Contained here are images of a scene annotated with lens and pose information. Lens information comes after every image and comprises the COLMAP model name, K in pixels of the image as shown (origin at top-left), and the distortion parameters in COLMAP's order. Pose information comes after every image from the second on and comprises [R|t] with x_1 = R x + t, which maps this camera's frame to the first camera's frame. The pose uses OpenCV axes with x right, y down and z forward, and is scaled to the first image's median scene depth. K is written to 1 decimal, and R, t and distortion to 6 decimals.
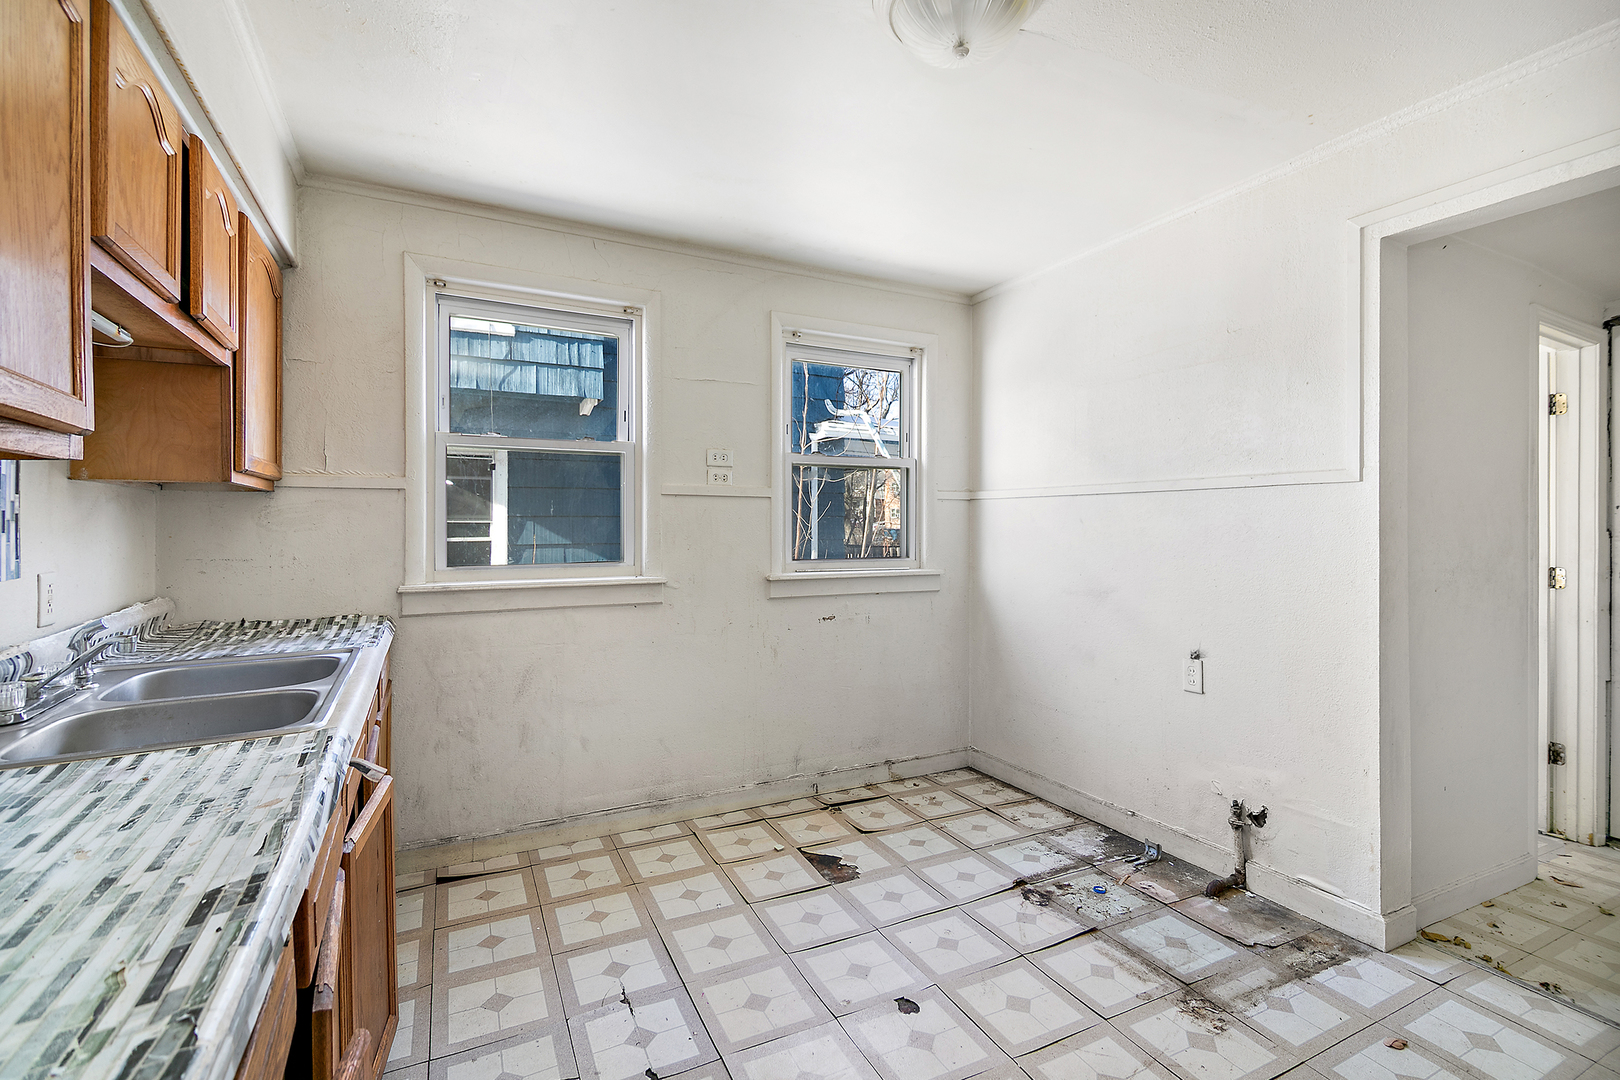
lens RADIAL K [[724.1, 0, 811.9], [0, 724.1, 525.0], [0, 0, 1]] dist [-0.008430, -0.000474]
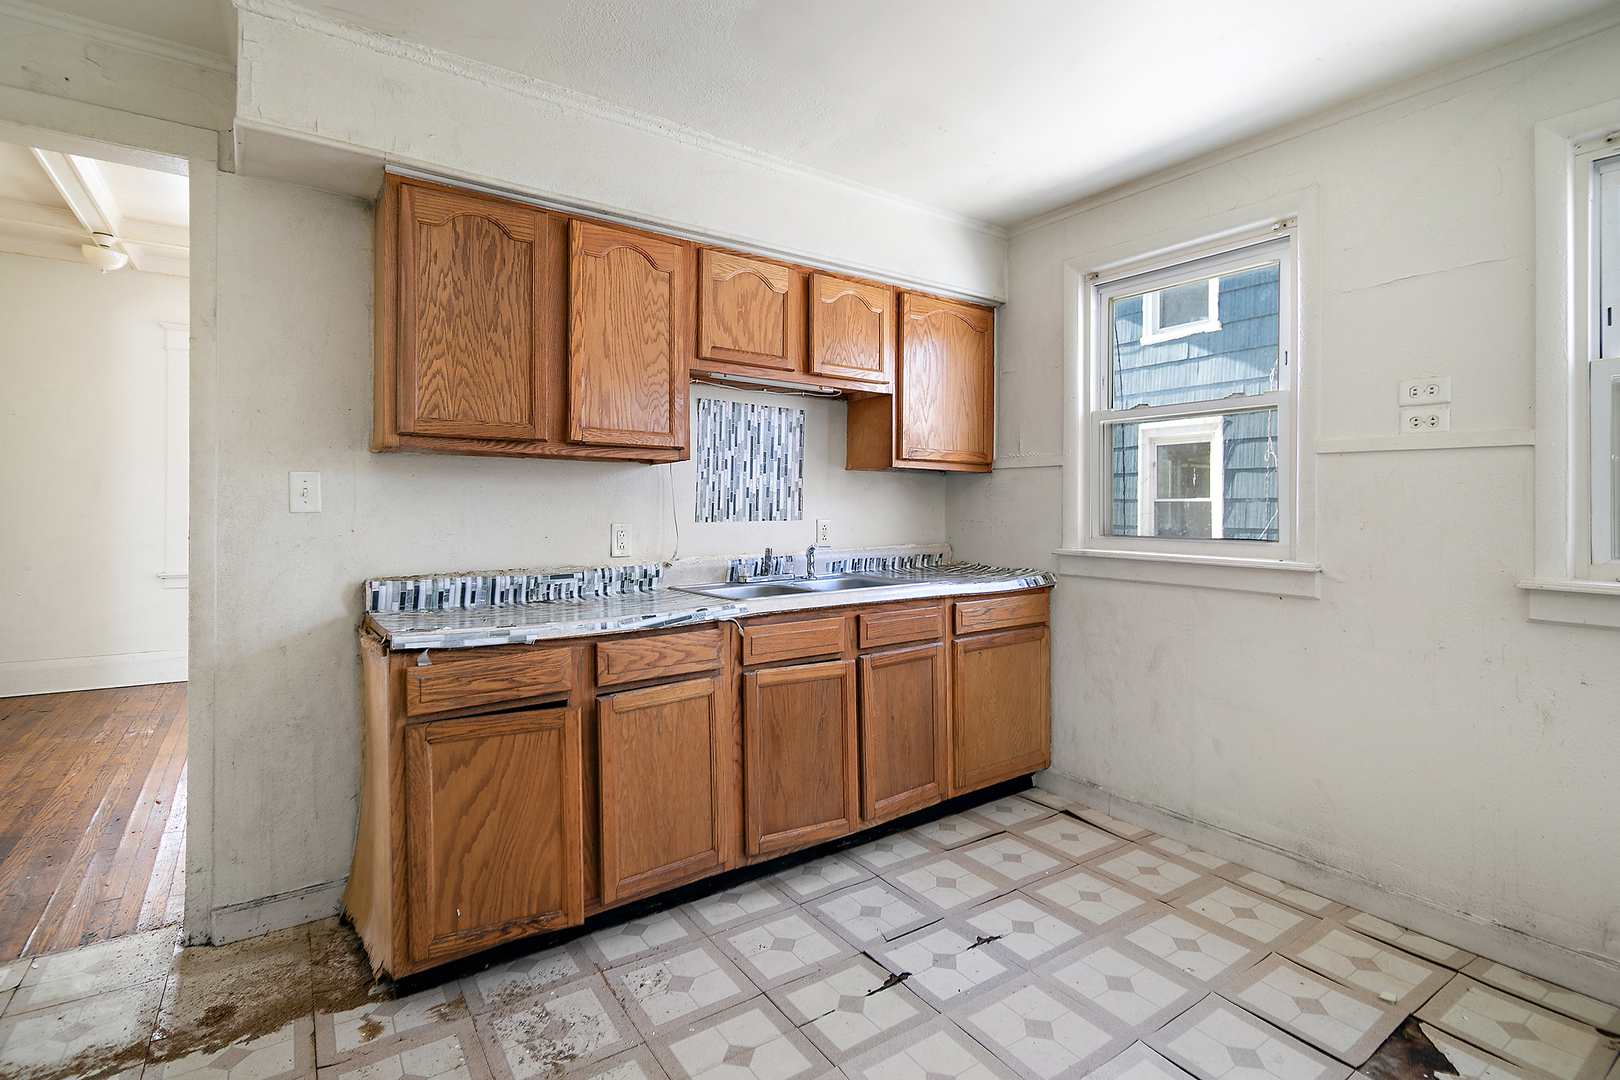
lens RADIAL K [[747.1, 0, 807.8], [0, 747.1, 513.6], [0, 0, 1]] dist [-0.018585, -0.000364]
pose [[0.125369, 0.009339, -0.992066, 0.528442], [-0.011043, 0.999907, 0.008018, 0.021240], [0.992049, 0.009950, 0.125461, 0.410099]]
